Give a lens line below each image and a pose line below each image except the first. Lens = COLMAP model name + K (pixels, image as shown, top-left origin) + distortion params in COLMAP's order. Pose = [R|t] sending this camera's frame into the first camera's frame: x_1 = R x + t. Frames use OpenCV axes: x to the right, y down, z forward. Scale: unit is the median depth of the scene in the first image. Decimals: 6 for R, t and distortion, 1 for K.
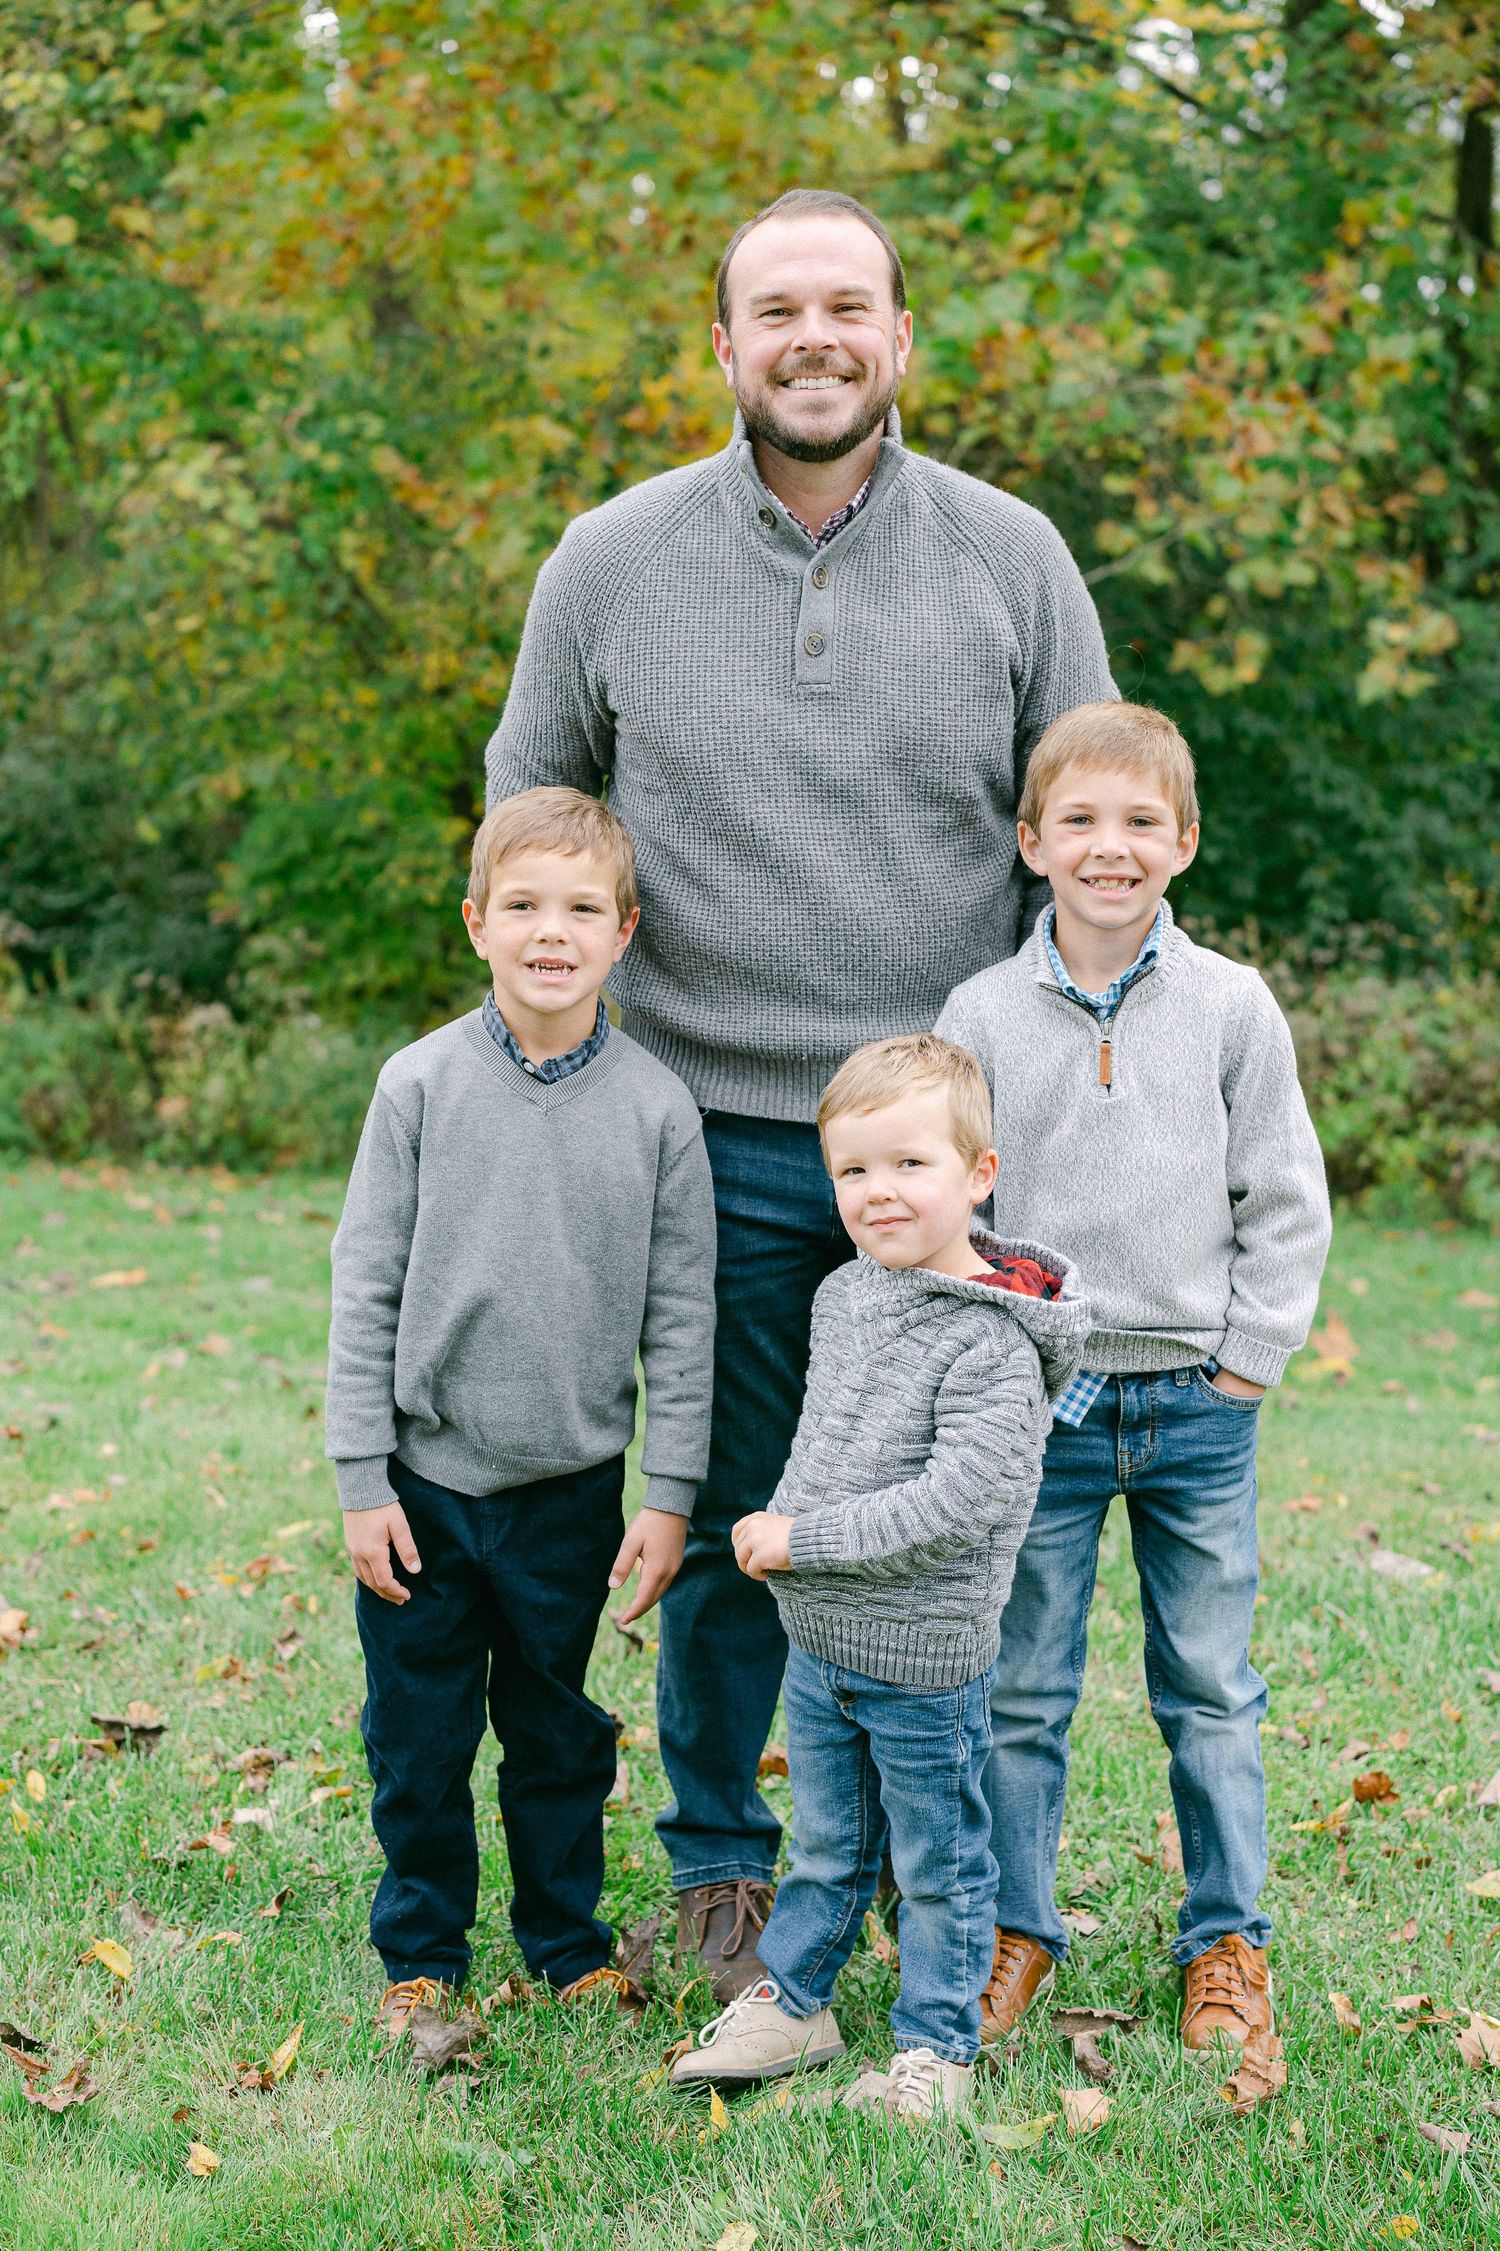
lens RADIAL K [[3268.0, 0, 732.0], [0, 3268.0, 1161.1], [0, 0, 1]] dist [0.024024, 0.088962]
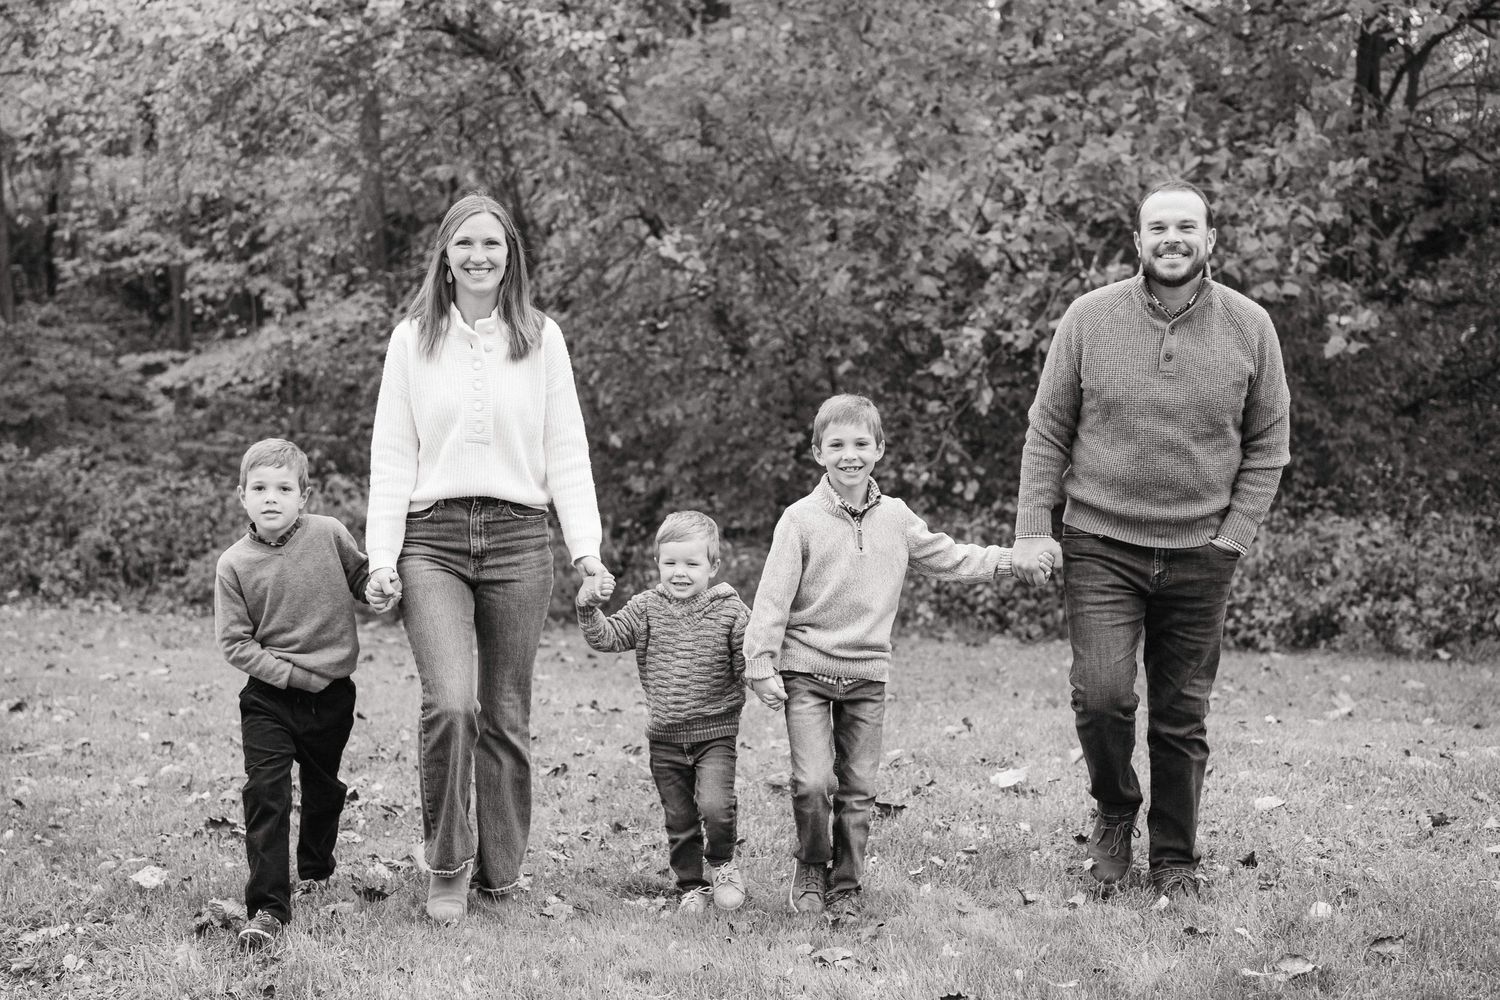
lens RADIAL K [[2133.0, 0, 759.8], [0, 2133.0, 495.9], [0, 0, 1]] dist [0.020557, 0.111222]
pose [[0.998472, -0.010156, -0.054320, -0.047973], [0.006092, 0.997206, -0.074457, 0.016159], [0.054925, 0.074012, 0.995744, -0.151785]]
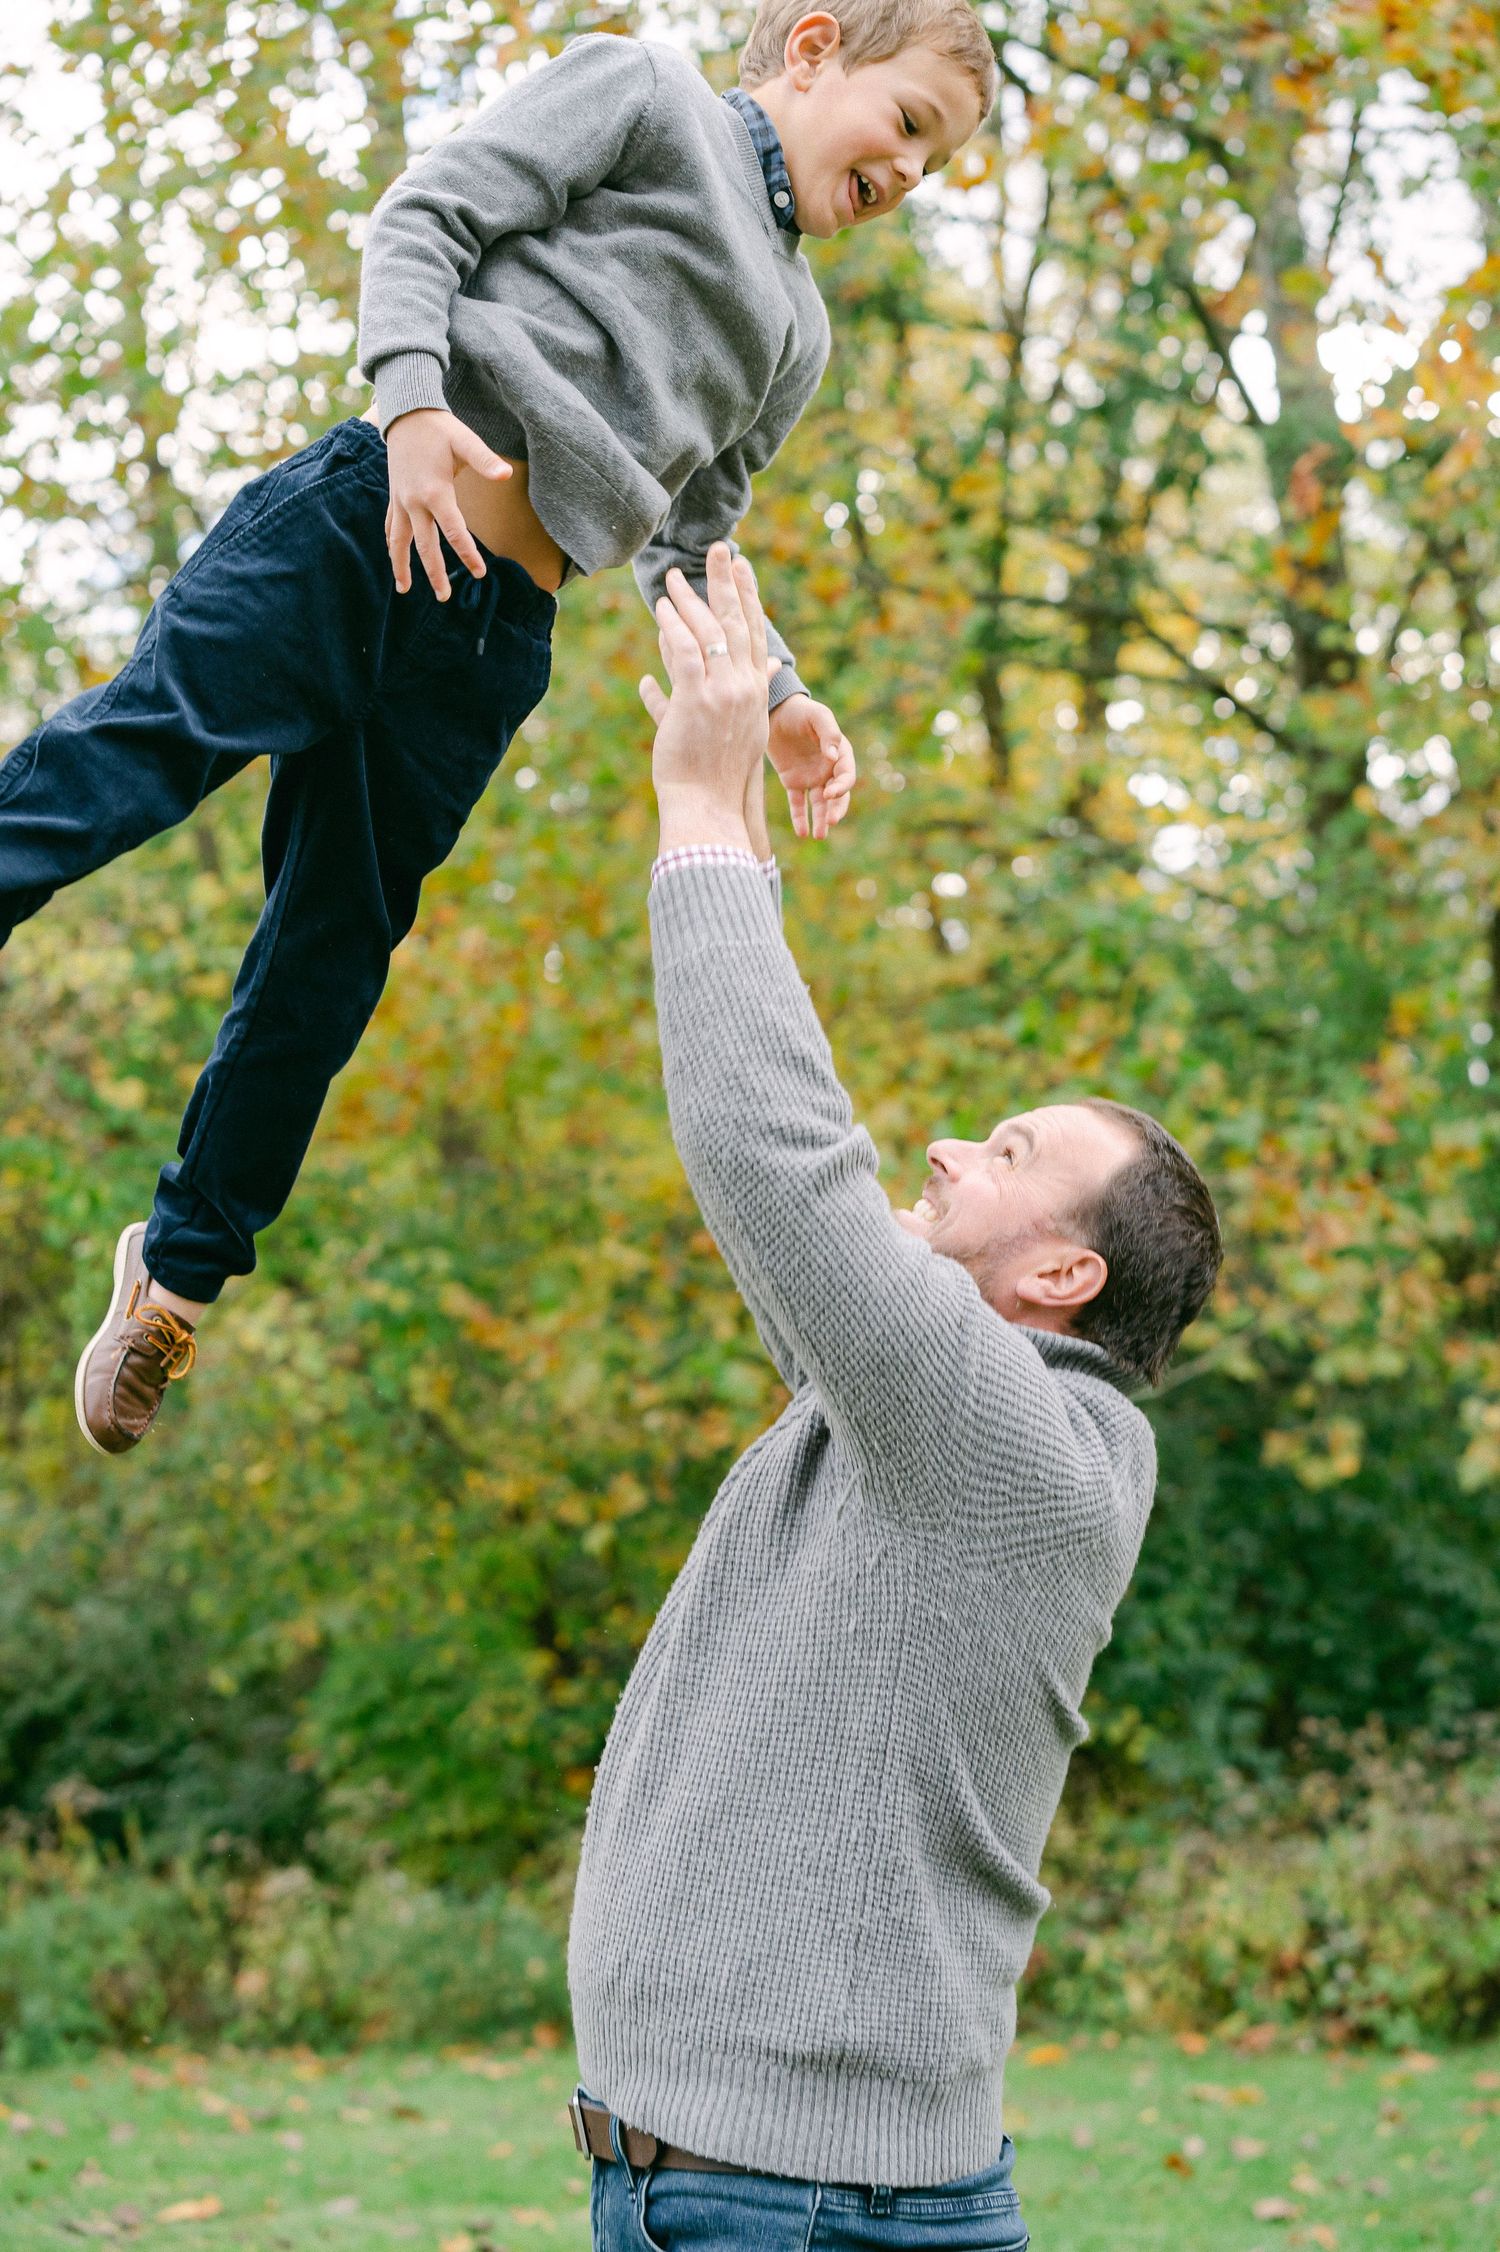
lens RADIAL K [[3213.4, 0, 787.1], [0, 3213.4, 1132.6], [0, 0, 1]] dist [0.027642, 0.104461]
pose [[0.998091, -0.061752, 0.000660, -0.002236], [0.060077, 0.968442, -0.241890, -0.020528], [0.014298, 0.241468, 0.970303, 0.041404]]
